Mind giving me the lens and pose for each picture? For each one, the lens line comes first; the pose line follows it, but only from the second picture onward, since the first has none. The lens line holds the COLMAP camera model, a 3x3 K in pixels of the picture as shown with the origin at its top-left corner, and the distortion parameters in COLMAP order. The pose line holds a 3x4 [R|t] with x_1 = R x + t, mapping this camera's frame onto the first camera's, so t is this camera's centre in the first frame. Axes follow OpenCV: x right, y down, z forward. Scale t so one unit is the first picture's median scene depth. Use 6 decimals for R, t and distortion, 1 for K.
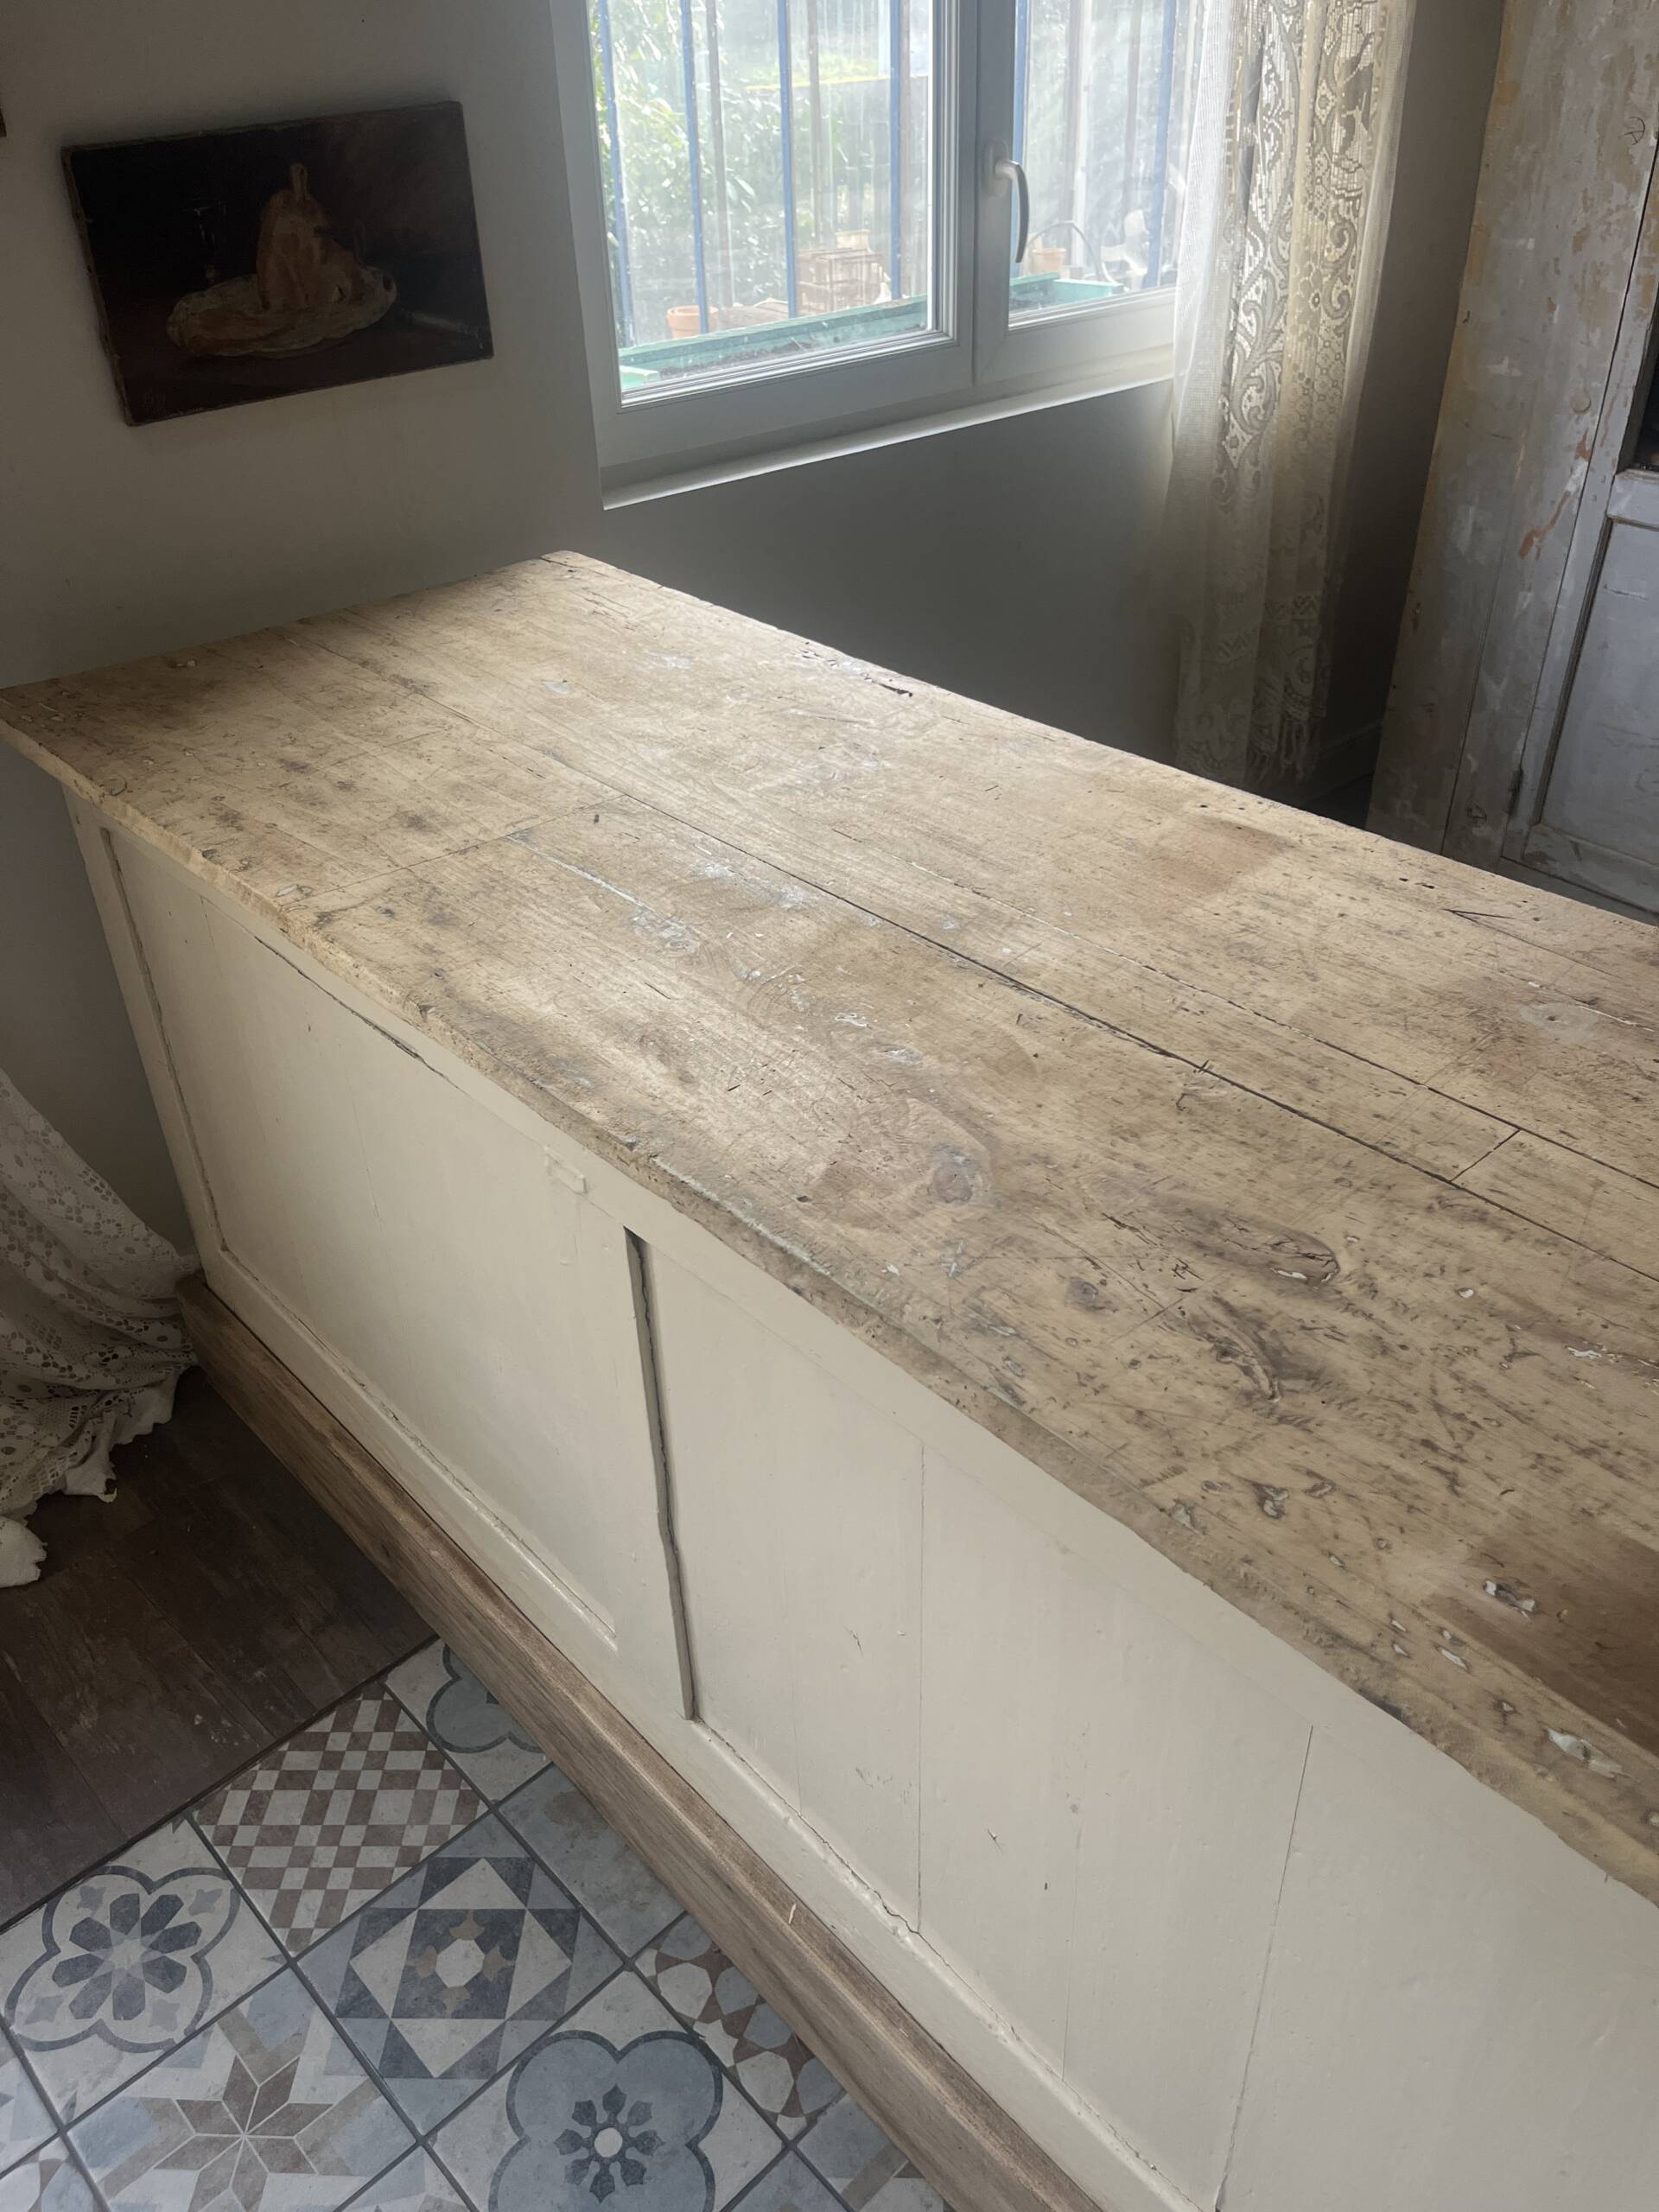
lens RADIAL K [[1679.6, 0, 829.5], [0, 1679.6, 1106.0], [0, 0, 1]] dist [0.060847, -0.099555]
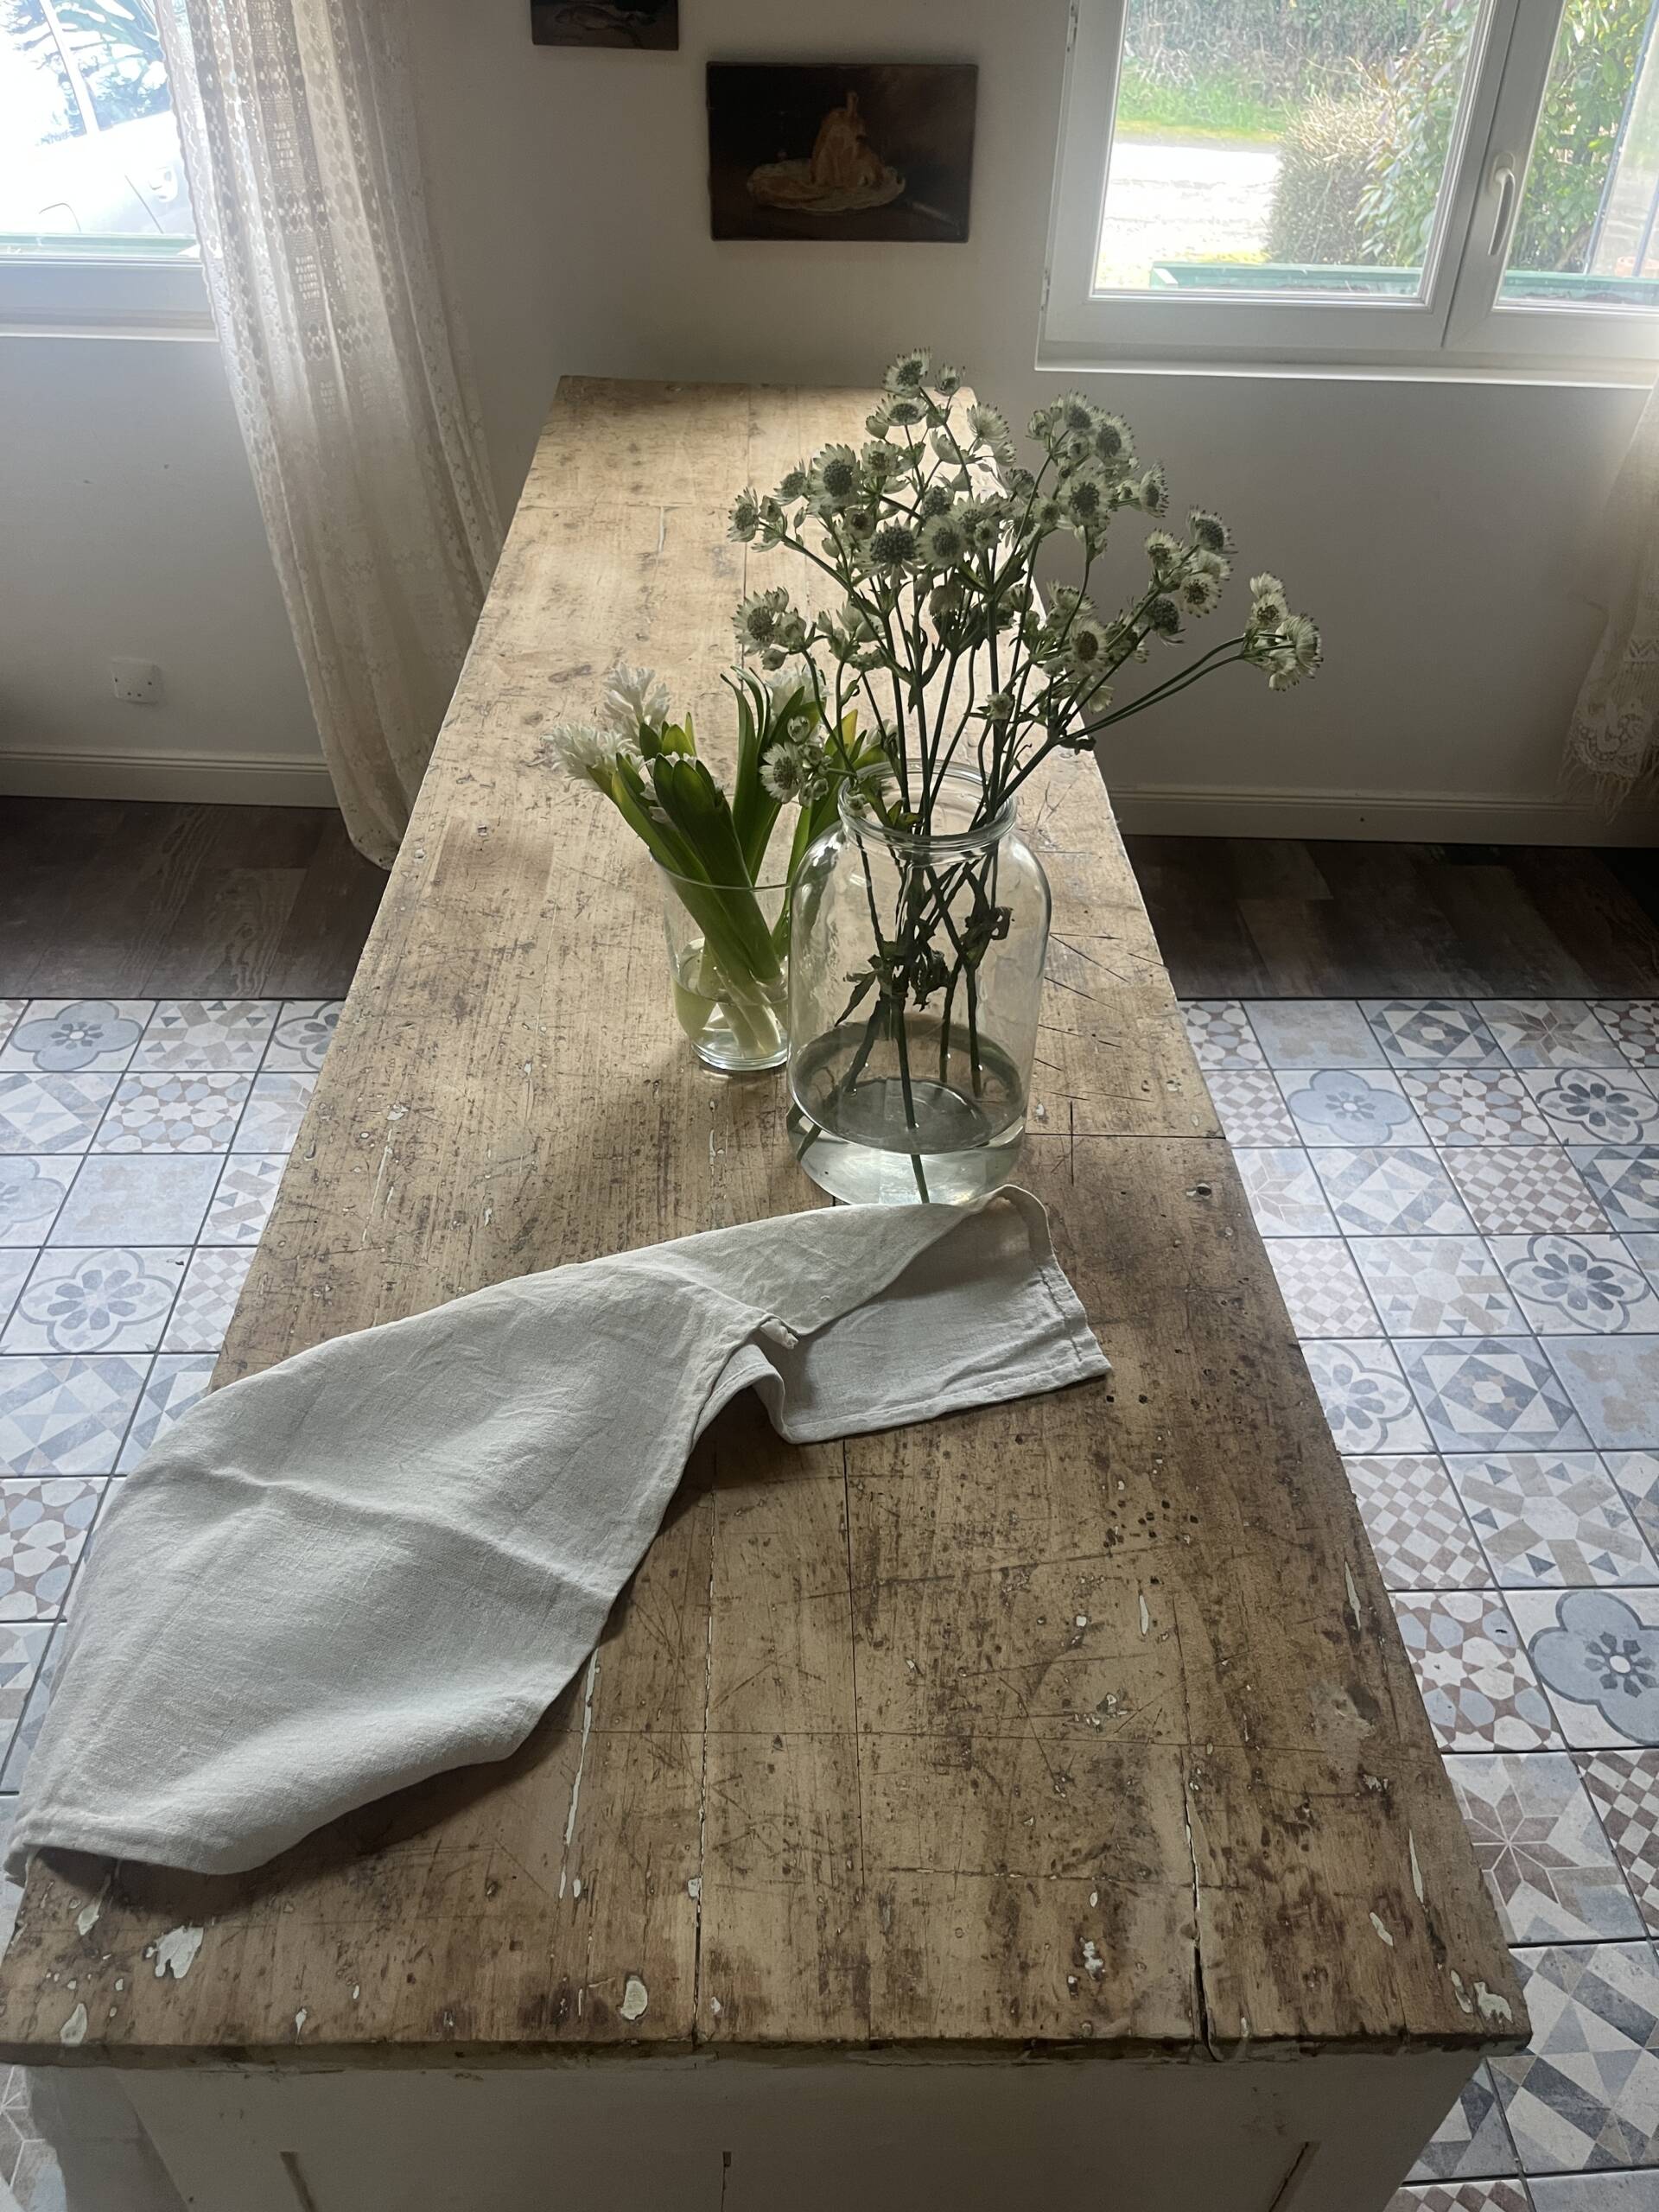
lens RADIAL K [[1679.6, 0, 829.5], [0, 1679.6, 1106.0], [0, 0, 1]] dist [0.060847, -0.099555]
pose [[0.756934, 0.436711, -0.486142, 0.748989], [-0.402979, 0.897563, 0.178852, 0.009598], [0.514449, 0.060526, 0.855382, -0.259501]]
